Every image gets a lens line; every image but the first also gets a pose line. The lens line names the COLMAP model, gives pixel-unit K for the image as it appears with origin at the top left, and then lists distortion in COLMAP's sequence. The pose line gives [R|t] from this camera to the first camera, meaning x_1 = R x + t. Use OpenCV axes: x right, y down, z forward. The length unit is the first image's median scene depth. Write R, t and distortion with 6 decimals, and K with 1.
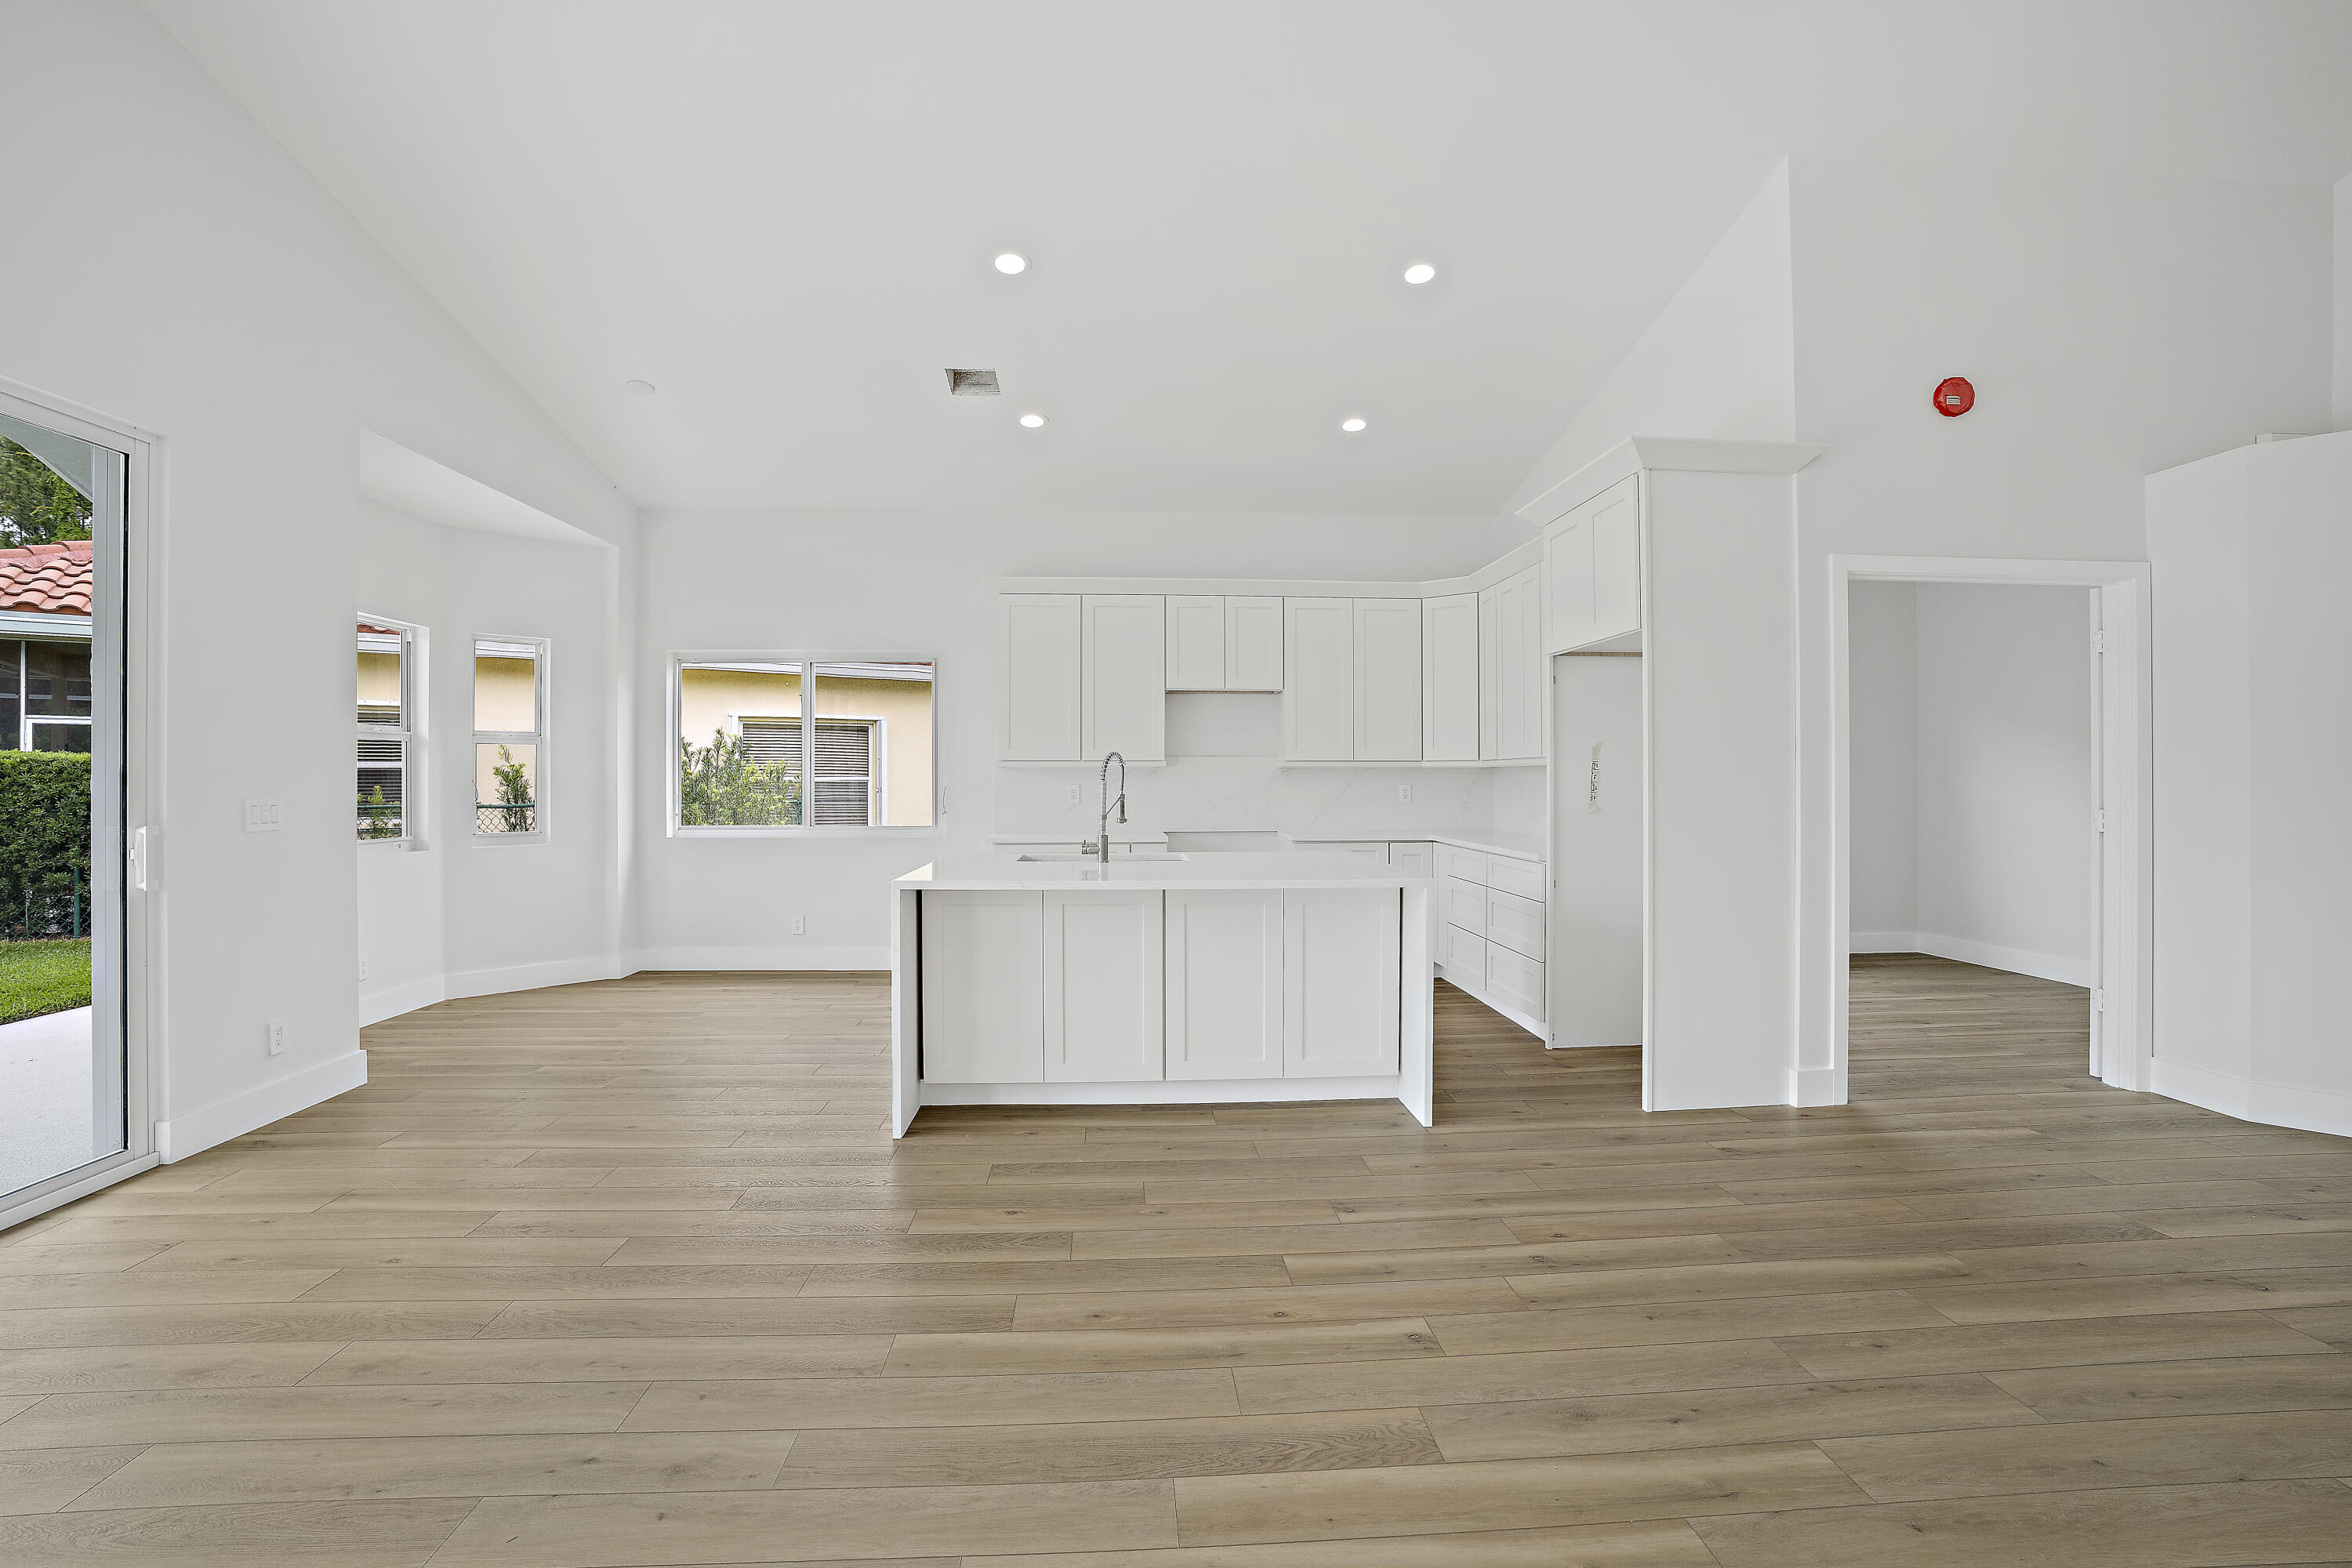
lens RADIAL K [[1089.4, 0, 1180.2], [0, 1089.4, 776.3], [0, 0, 1]] dist [-0.081104, 0.033270]
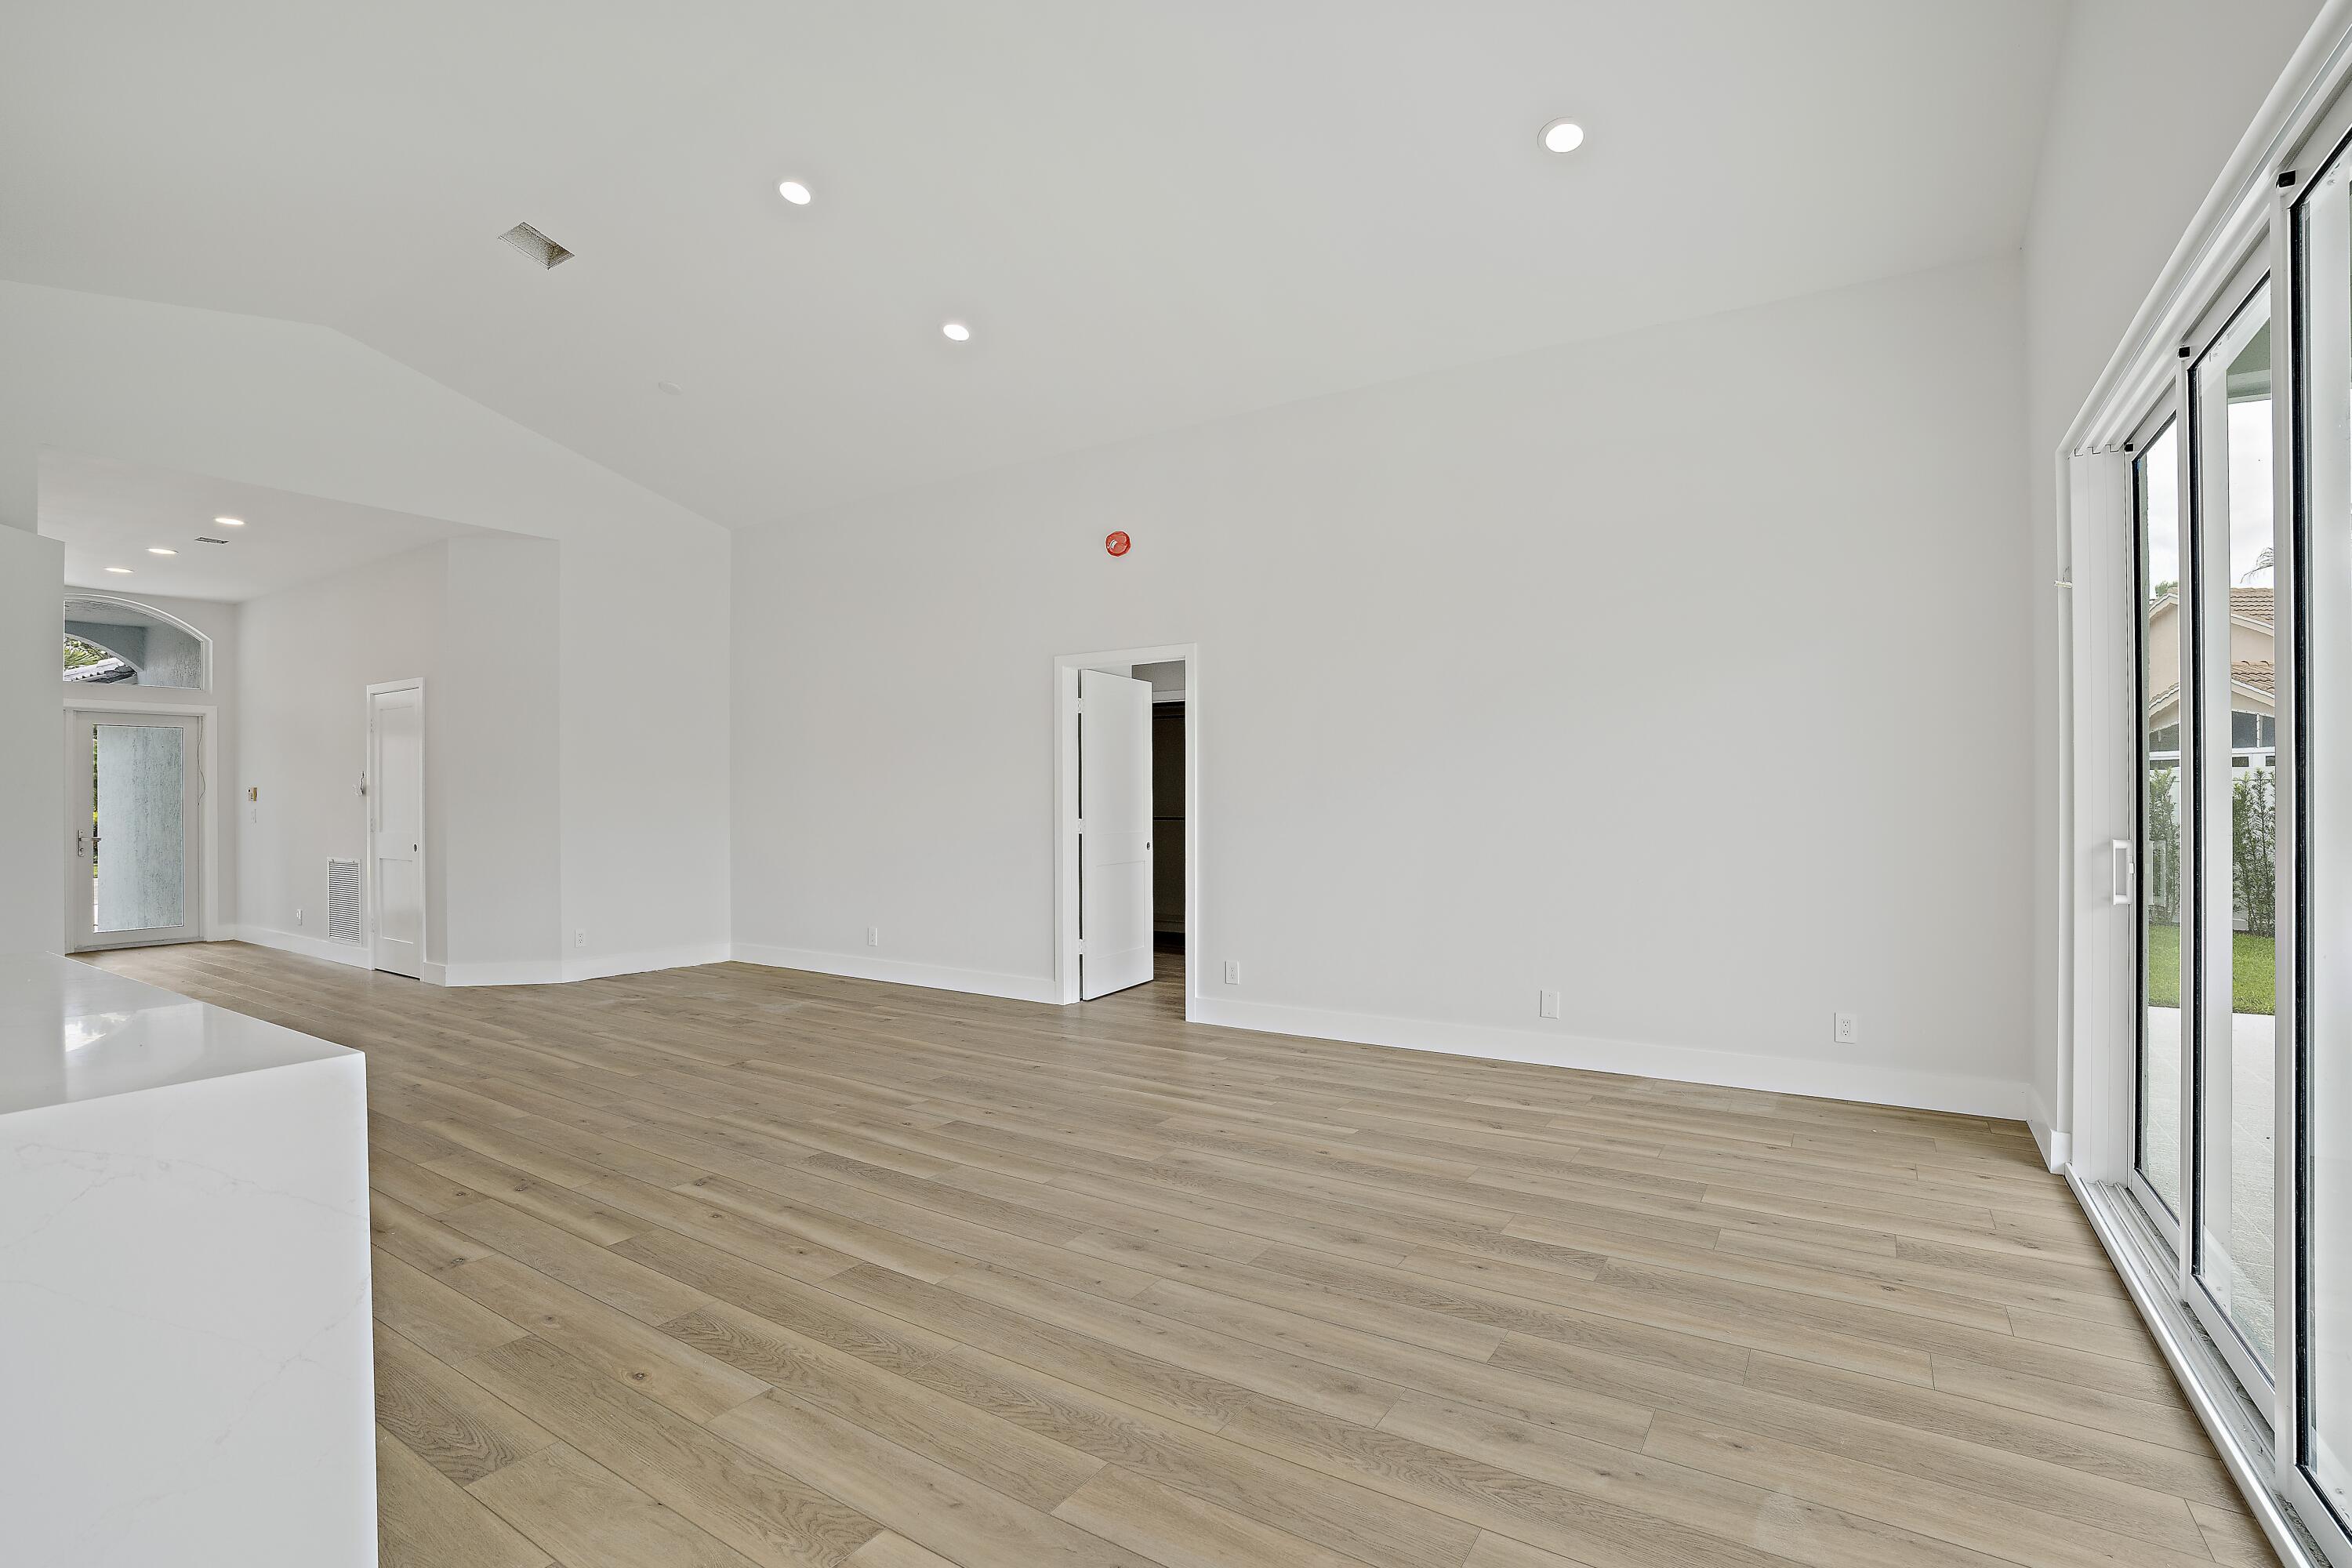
lens RADIAL K [[1084.3, 0, 1183.5], [0, 1084.3, 779.6], [0, 0, 1]] dist [-0.085297, 0.036483]
pose [[-0.805368, 0.013813, 0.592614, -0.748649], [0.004207, 0.999836, -0.017588, 0.002175], [-0.592760, -0.011672, -0.805294, 1.133947]]
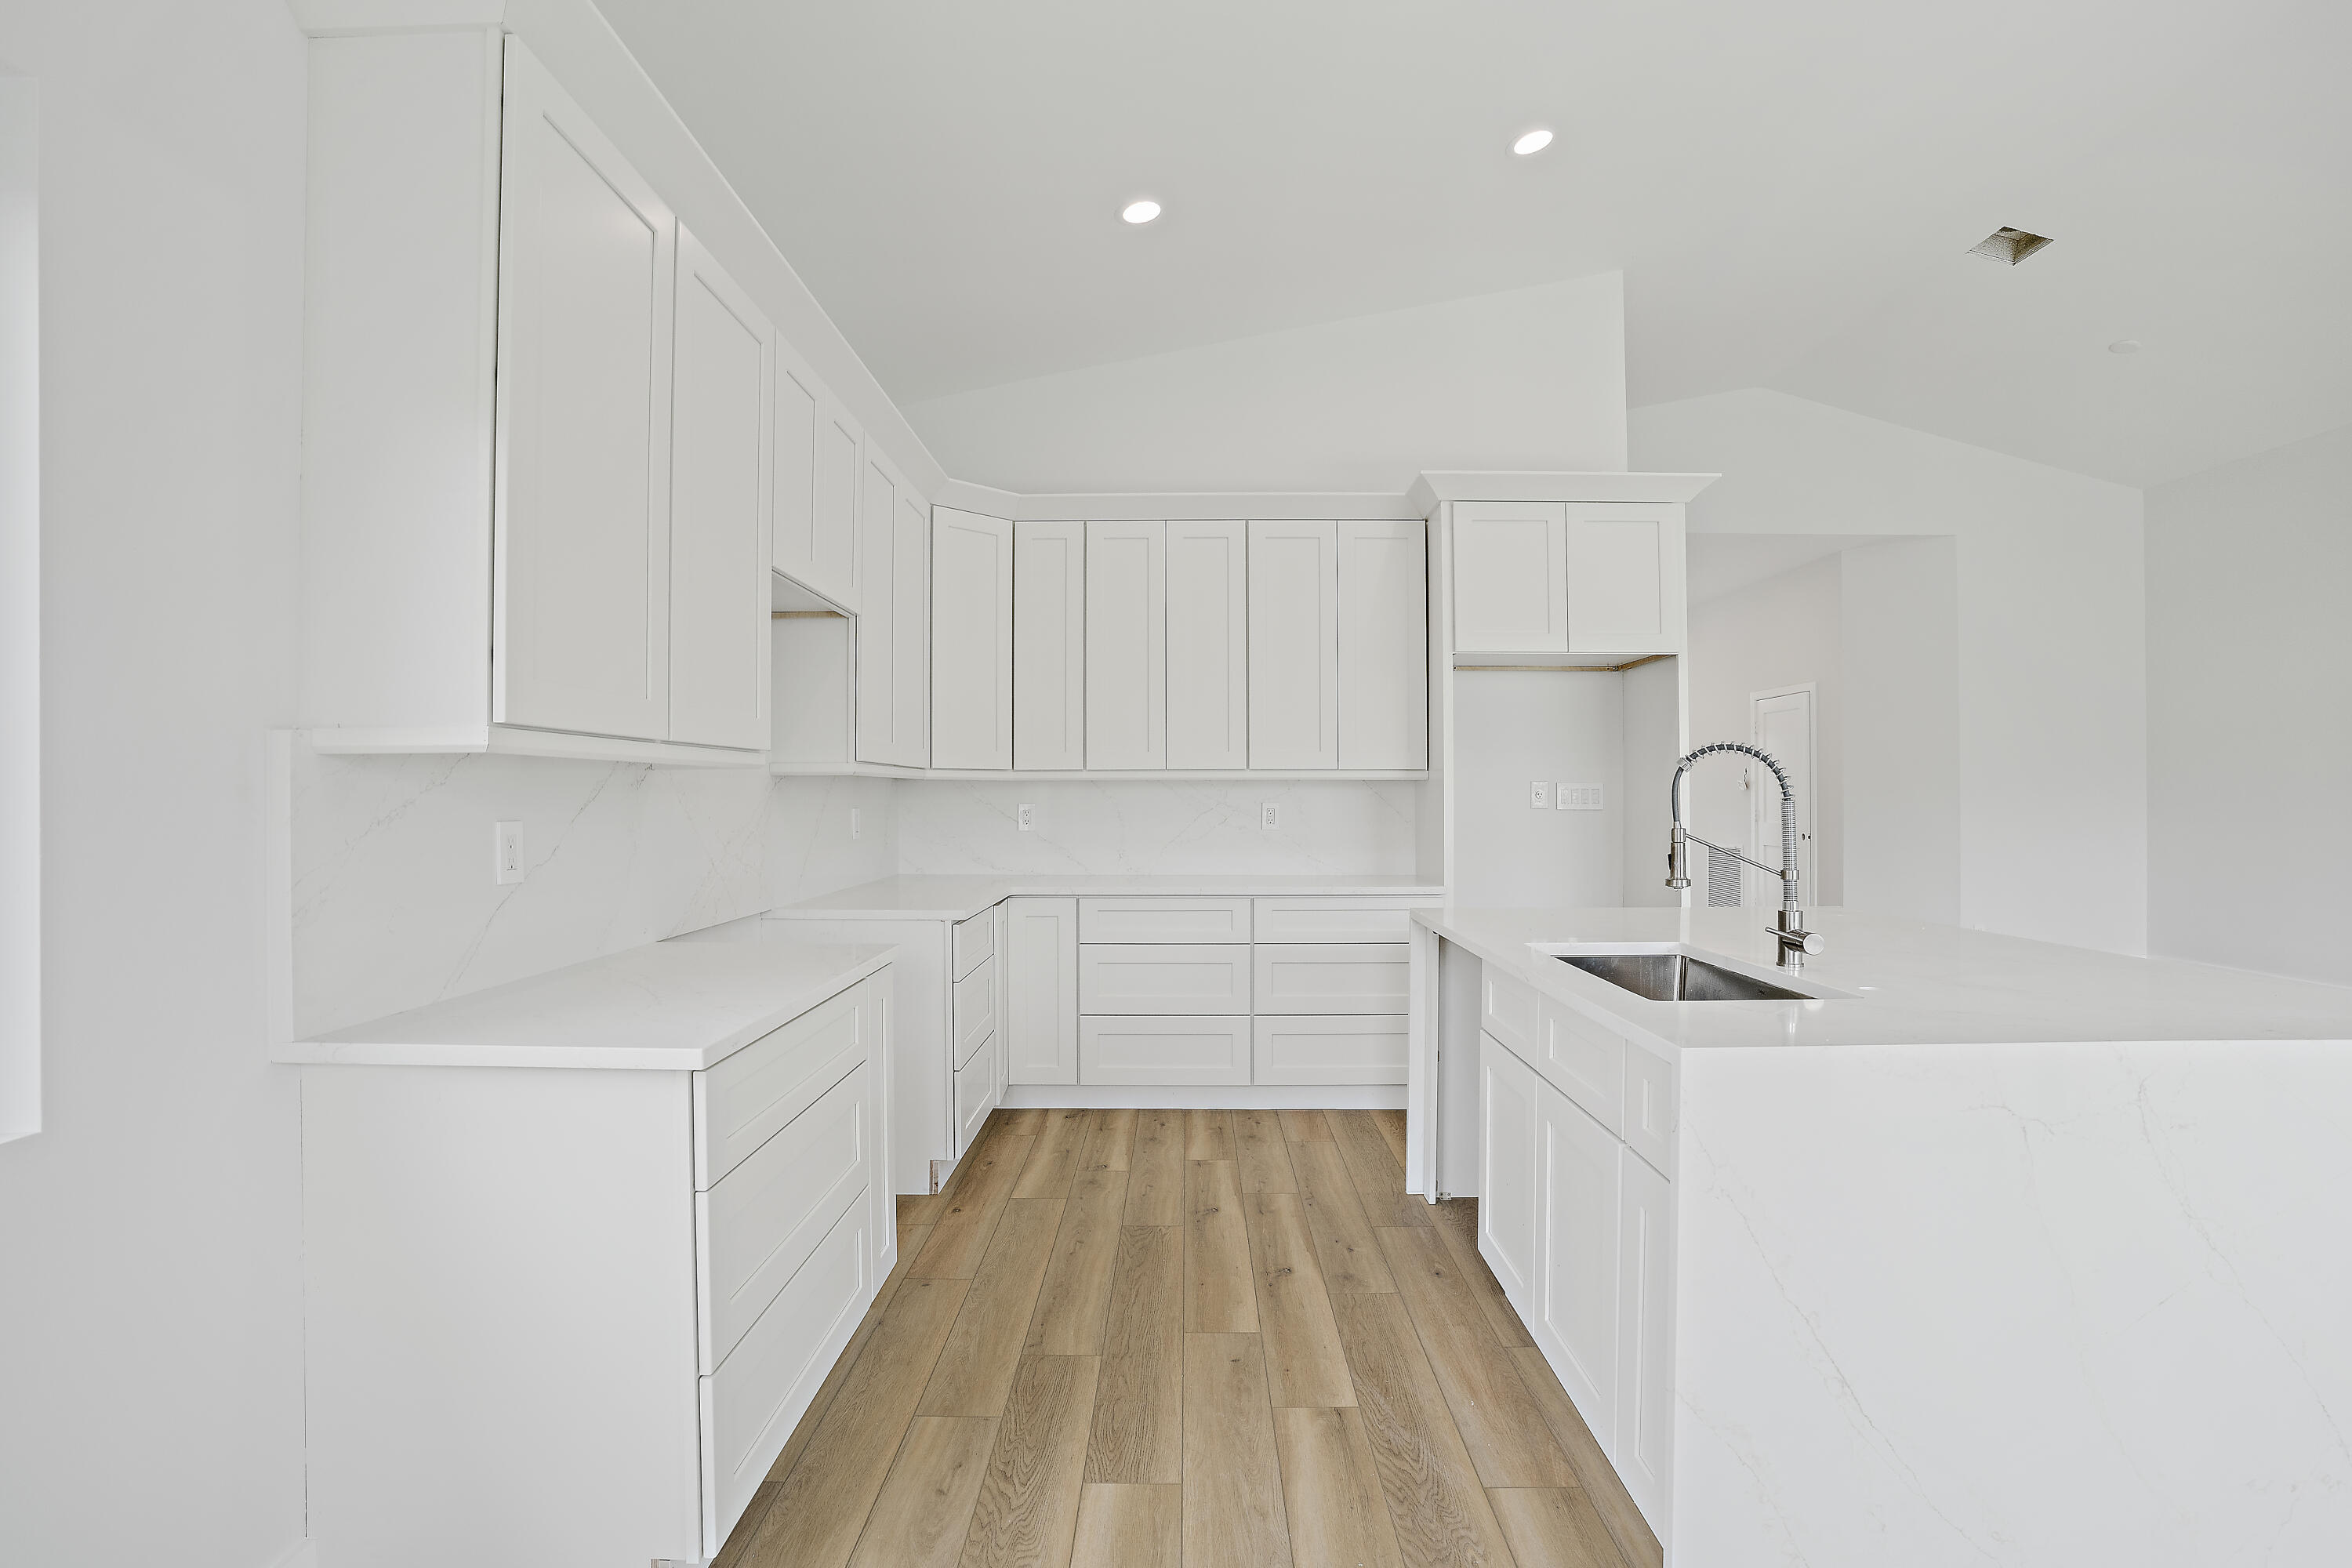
lens RADIAL K [[1084.3, 0, 1183.5], [0, 1084.3, 779.6], [0, 0, 1]] dist [-0.085297, 0.036483]
pose [[0.078152, 0.014308, 0.996839, -0.704978], [-0.000313, 0.999897, -0.014328, 0.002398], [-0.996941, 0.000808, 0.078148, 1.525192]]
